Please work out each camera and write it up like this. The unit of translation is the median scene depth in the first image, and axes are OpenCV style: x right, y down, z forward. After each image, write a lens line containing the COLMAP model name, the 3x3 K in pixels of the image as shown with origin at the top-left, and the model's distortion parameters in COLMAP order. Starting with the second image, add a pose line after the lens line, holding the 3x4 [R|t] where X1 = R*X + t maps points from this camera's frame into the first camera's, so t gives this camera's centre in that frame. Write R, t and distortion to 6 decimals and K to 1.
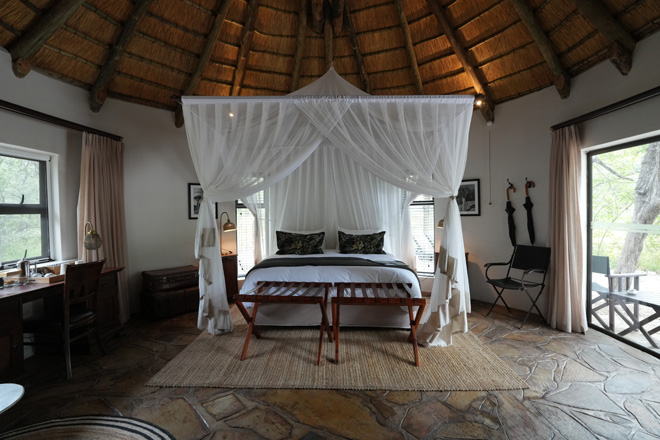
lens RADIAL K [[304.0, 0, 325.3], [0, 304.0, 218.8], [0, 0, 1]] dist [-0.059375, 0.019093]
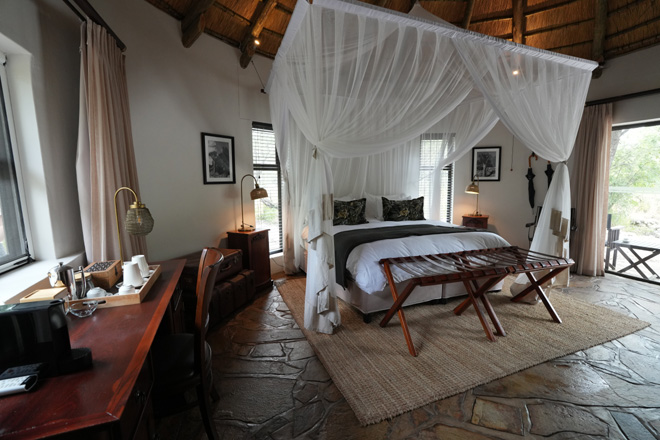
lens RADIAL K [[304.0, 0, 328.8], [0, 304.0, 221.4], [0, 0, 1]] dist [-0.059375, 0.019093]
pose [[0.921897, -0.048370, 0.384405, -0.542725], [0.004872, 0.993545, 0.113334, 0.010894], [-0.387405, -0.102610, 0.916181, 0.264520]]
